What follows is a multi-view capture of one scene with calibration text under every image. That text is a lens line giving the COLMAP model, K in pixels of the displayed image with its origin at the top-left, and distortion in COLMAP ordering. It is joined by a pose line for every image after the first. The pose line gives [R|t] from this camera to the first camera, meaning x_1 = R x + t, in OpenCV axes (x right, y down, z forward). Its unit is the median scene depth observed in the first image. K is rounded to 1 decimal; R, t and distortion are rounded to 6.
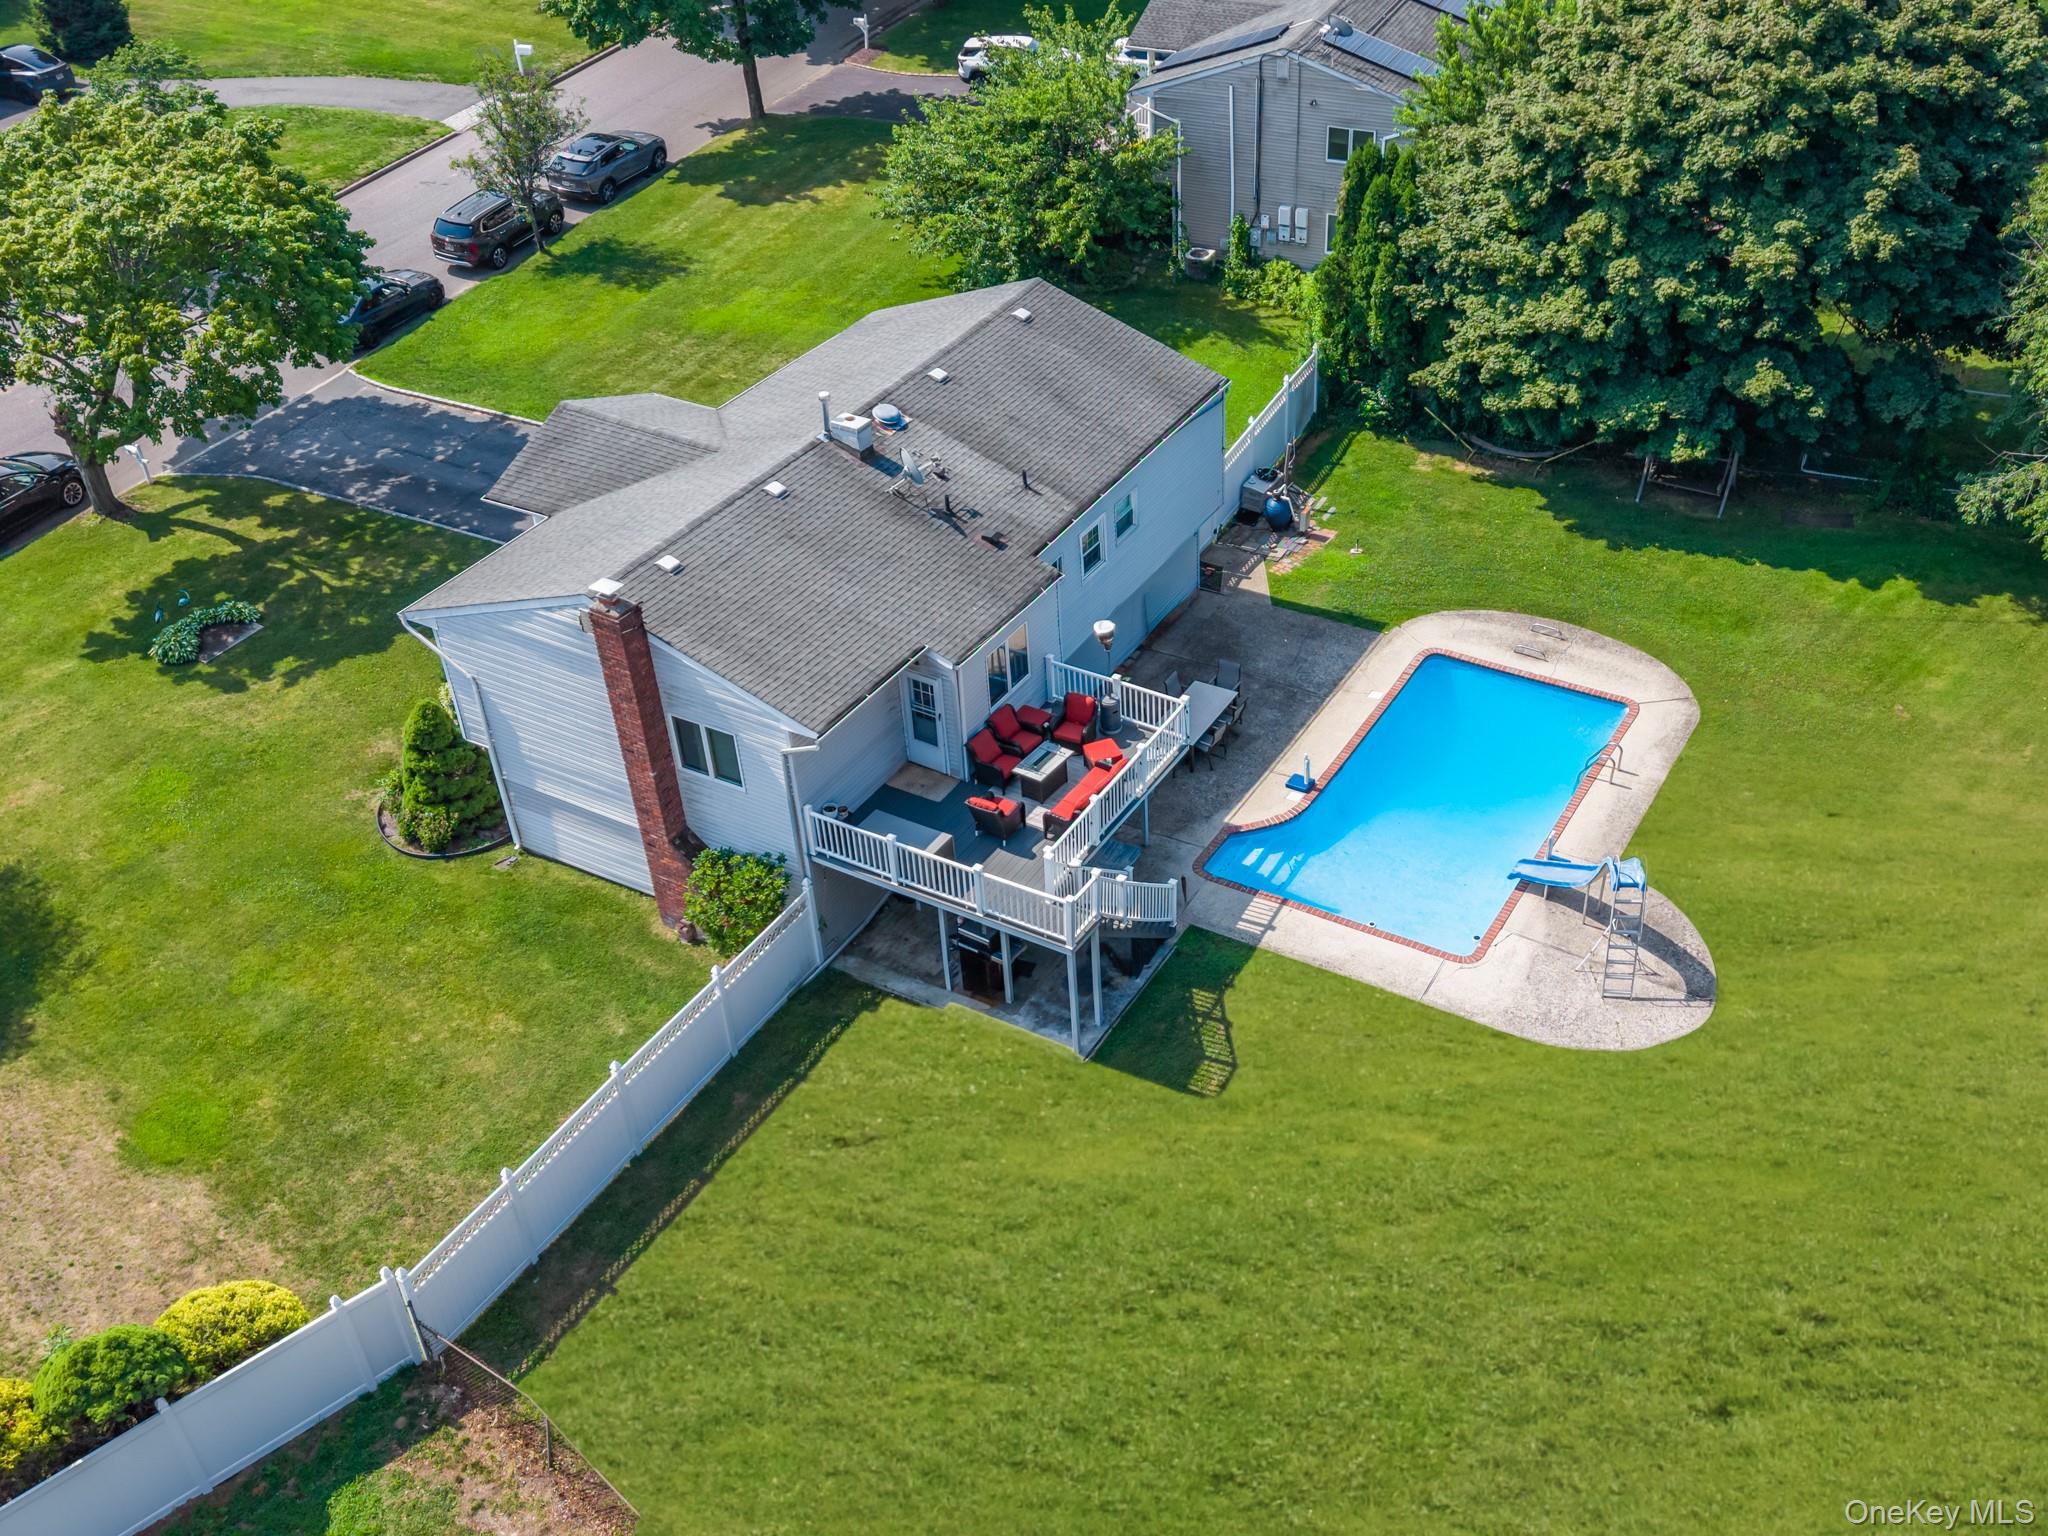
lens RADIAL K [[1868.5, 0, 1093.4], [0, 1868.5, 880.3], [0, 0, 1]] dist [0.019180, 0.002923]
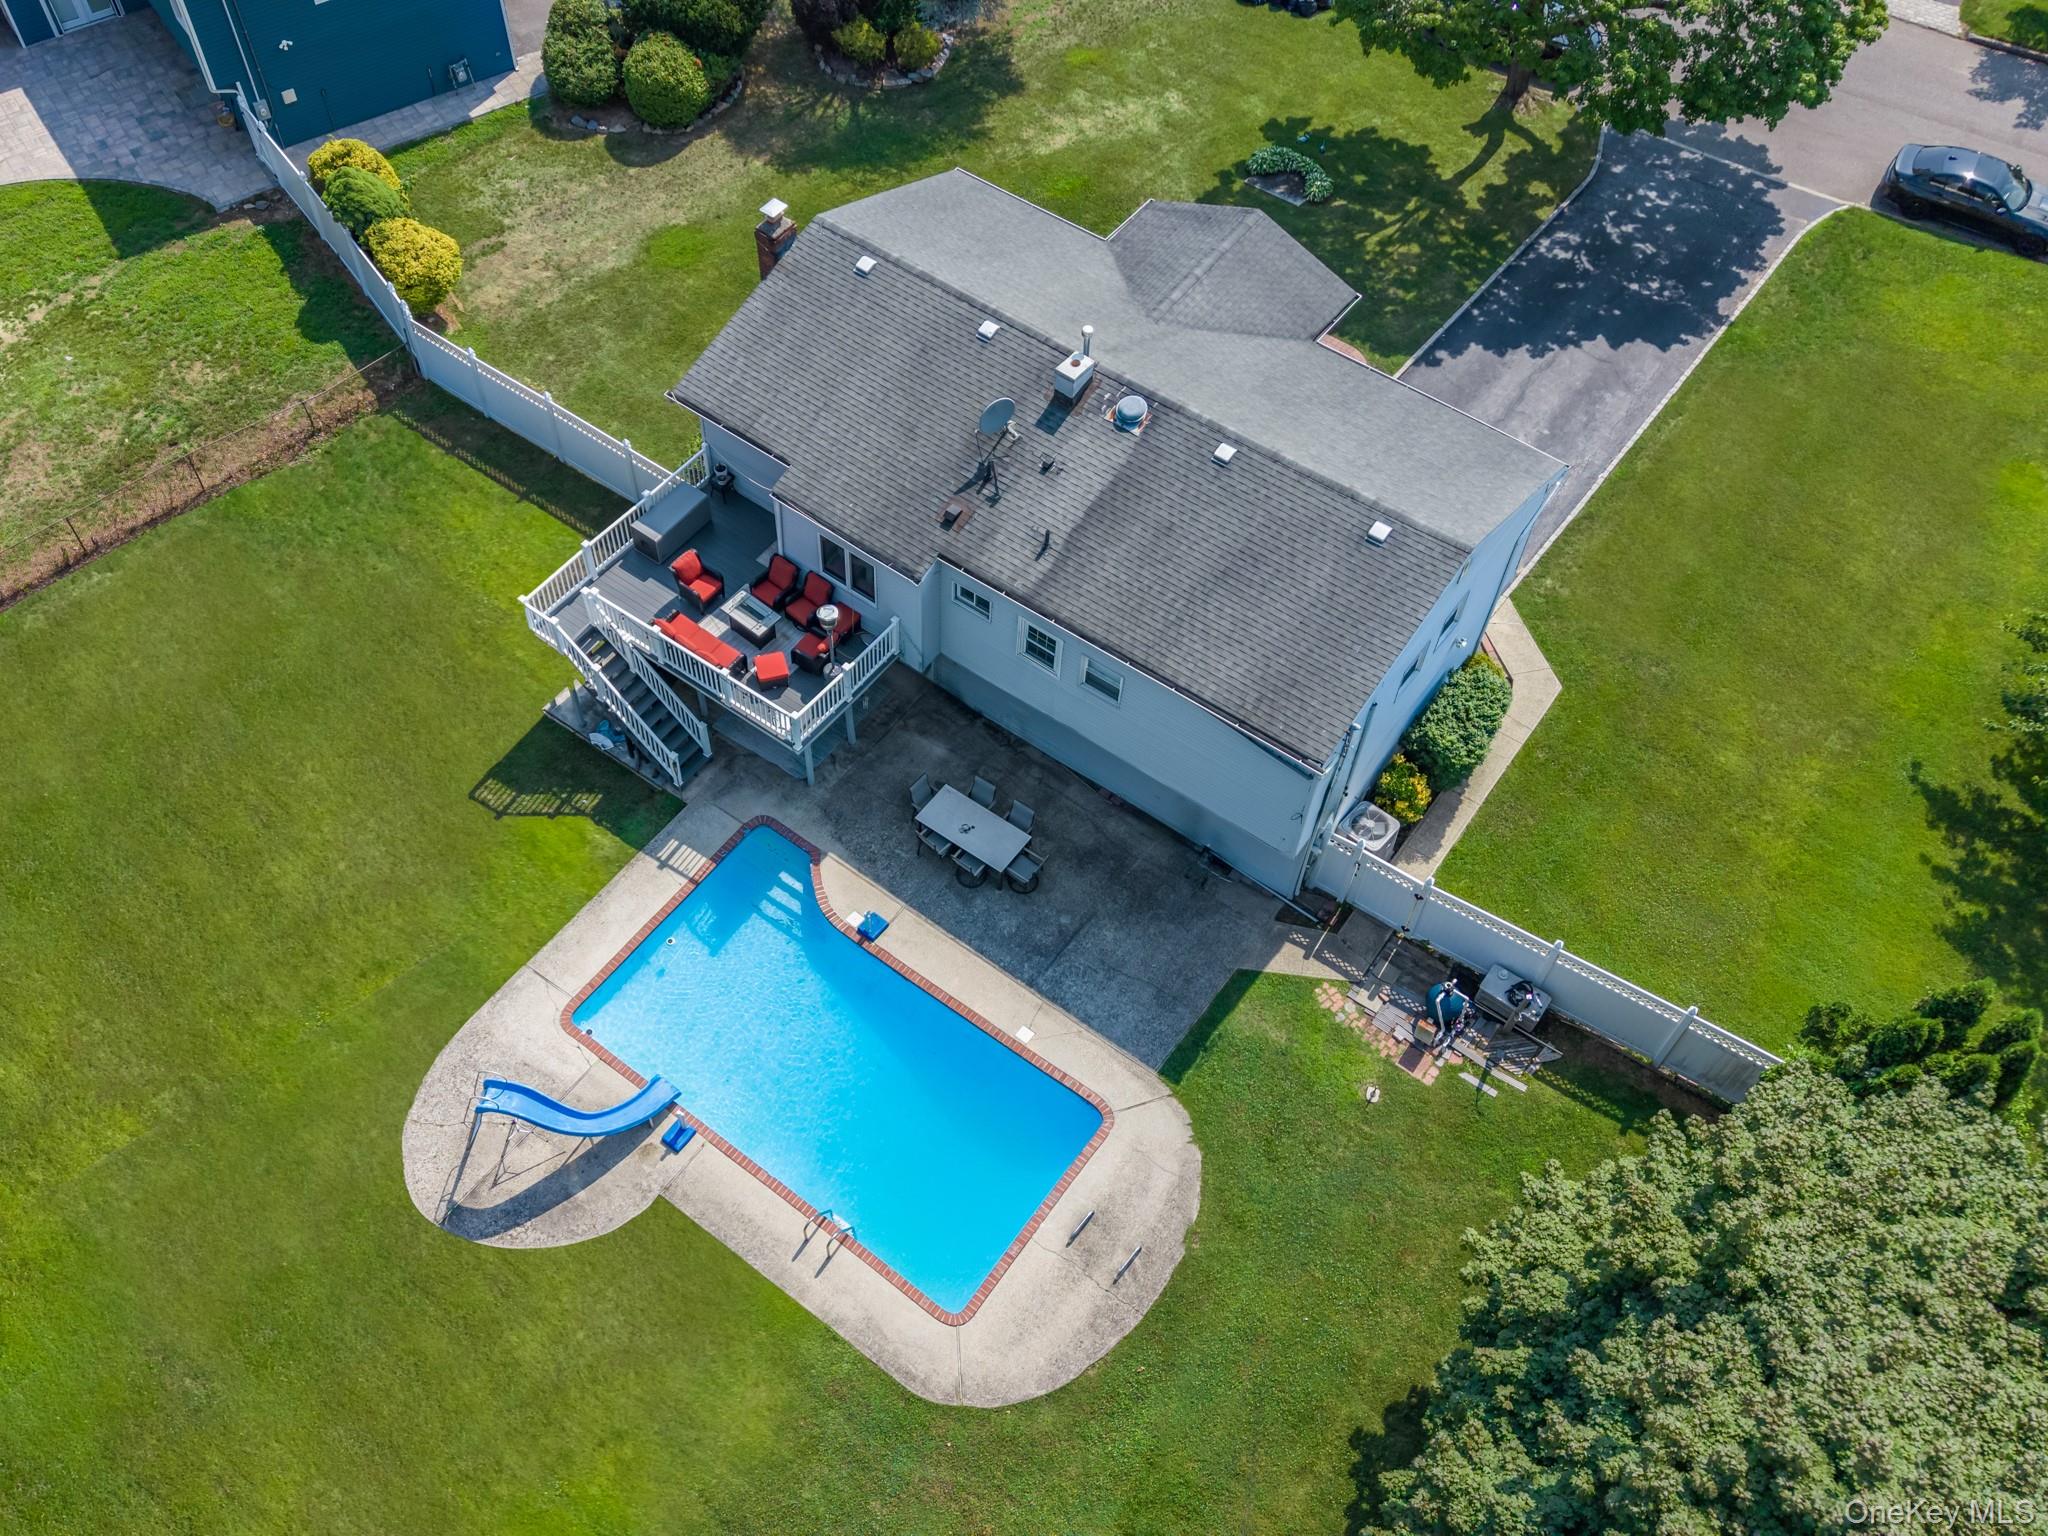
lens RADIAL K [[1752.3, 0, 995.7], [0, 1752.3, 760.6], [0, 0, 1]] dist [0.021876, -0.000286]
pose [[-0.113587, 0.832798, -0.541798, 0.530110], [-0.648158, 0.351185, 0.675692, -0.745009], [0.752987, 0.427921, 0.499895, 0.580312]]
